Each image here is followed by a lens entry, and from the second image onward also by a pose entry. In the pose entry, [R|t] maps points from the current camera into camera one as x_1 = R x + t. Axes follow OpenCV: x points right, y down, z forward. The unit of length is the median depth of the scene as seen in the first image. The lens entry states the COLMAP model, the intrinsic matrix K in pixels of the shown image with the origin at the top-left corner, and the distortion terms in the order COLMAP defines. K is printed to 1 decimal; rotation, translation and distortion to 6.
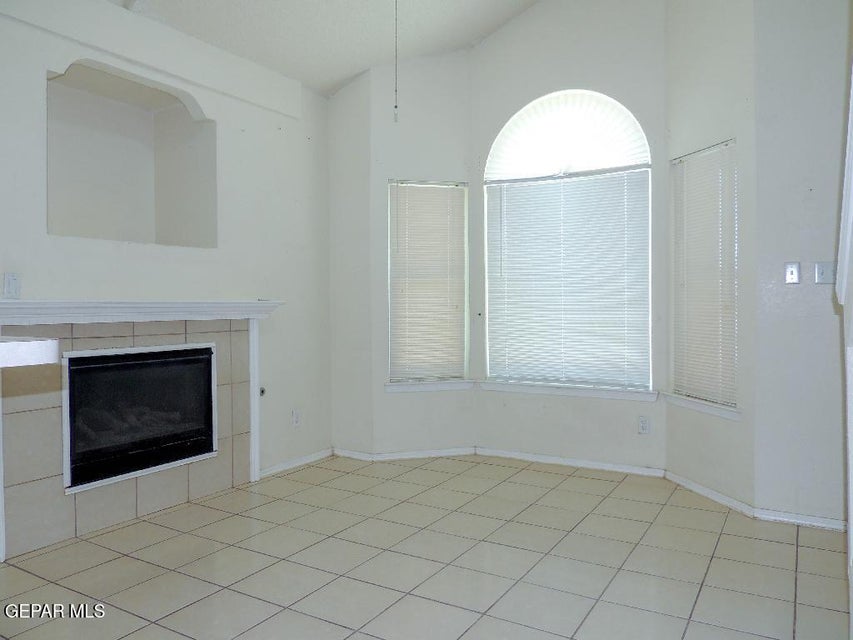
lens RADIAL K [[633.3, 0, 433.7], [0, 633.3, 315.3], [0, 0, 1]] dist [-0.021498, 0.004551]
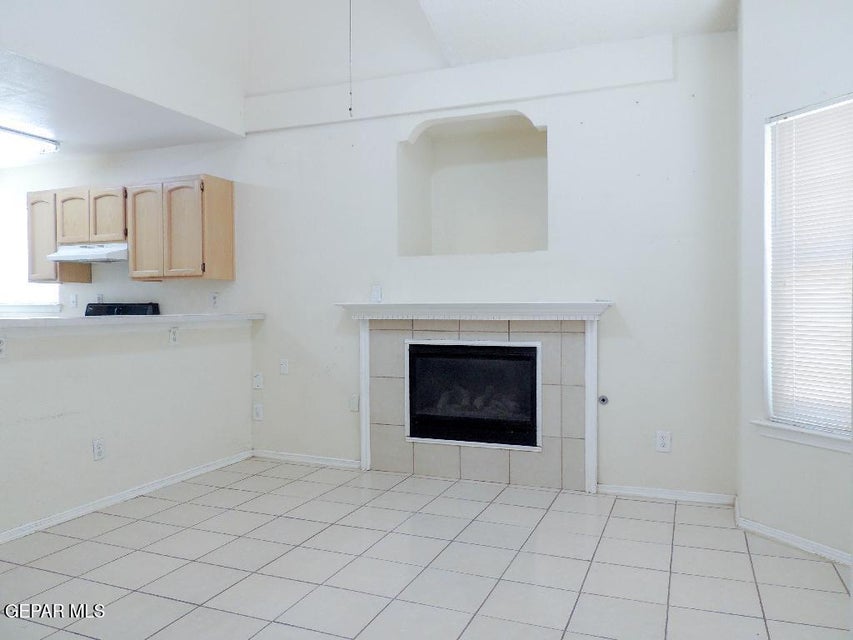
lens RADIAL K [[633.3, 0, 427.9], [0, 633.3, 320.0], [0, 0, 1]] dist [-0.021498, 0.004551]
pose [[0.155391, 0.029768, -0.987404, 0.656562], [-0.010774, 0.999537, 0.028438, -0.021125], [0.987794, 0.006219, 0.155640, 0.666065]]
